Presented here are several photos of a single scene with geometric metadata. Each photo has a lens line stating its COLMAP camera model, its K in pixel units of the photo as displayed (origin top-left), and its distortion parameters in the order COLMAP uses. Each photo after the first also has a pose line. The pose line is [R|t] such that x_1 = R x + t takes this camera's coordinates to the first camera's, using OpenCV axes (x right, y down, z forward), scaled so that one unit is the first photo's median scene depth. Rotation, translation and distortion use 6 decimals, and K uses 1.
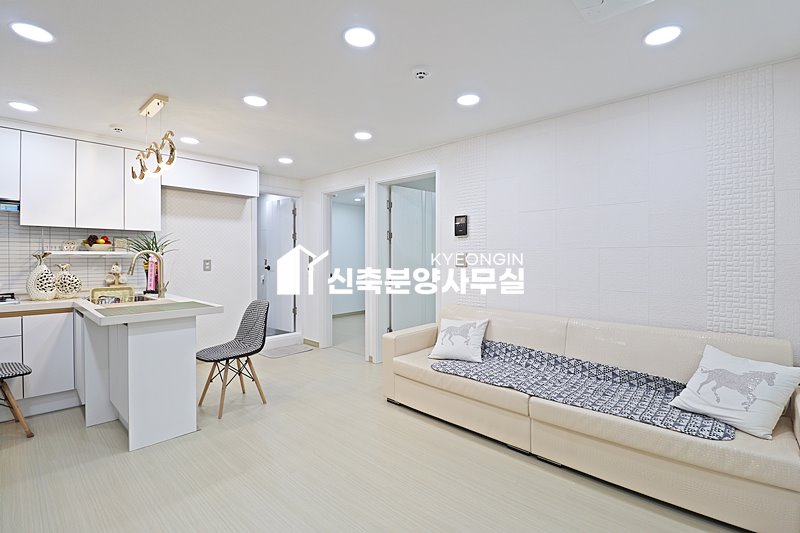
lens RADIAL K [[374.6, 0, 402.2], [0, 374.6, 259.3], [0, 0, 1]] dist [0.012143, -0.021603]
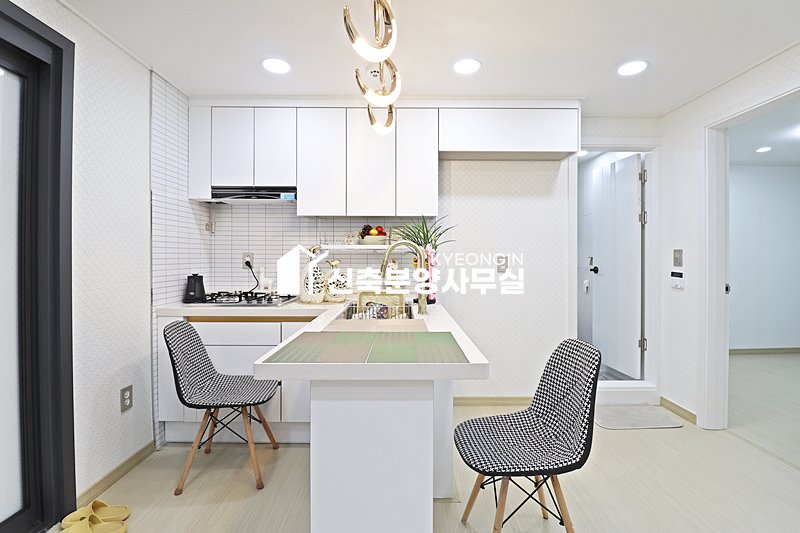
lens RADIAL K [[374.6, 0, 402.2], [0, 374.6, 259.3], [0, 0, 1]] dist [0.012143, -0.021603]
pose [[0.687450, 0.005268, -0.726212, -0.175857], [-0.004627, 0.999985, 0.002874, 0.006377], [0.726217, 0.001385, 0.687464, 0.473347]]
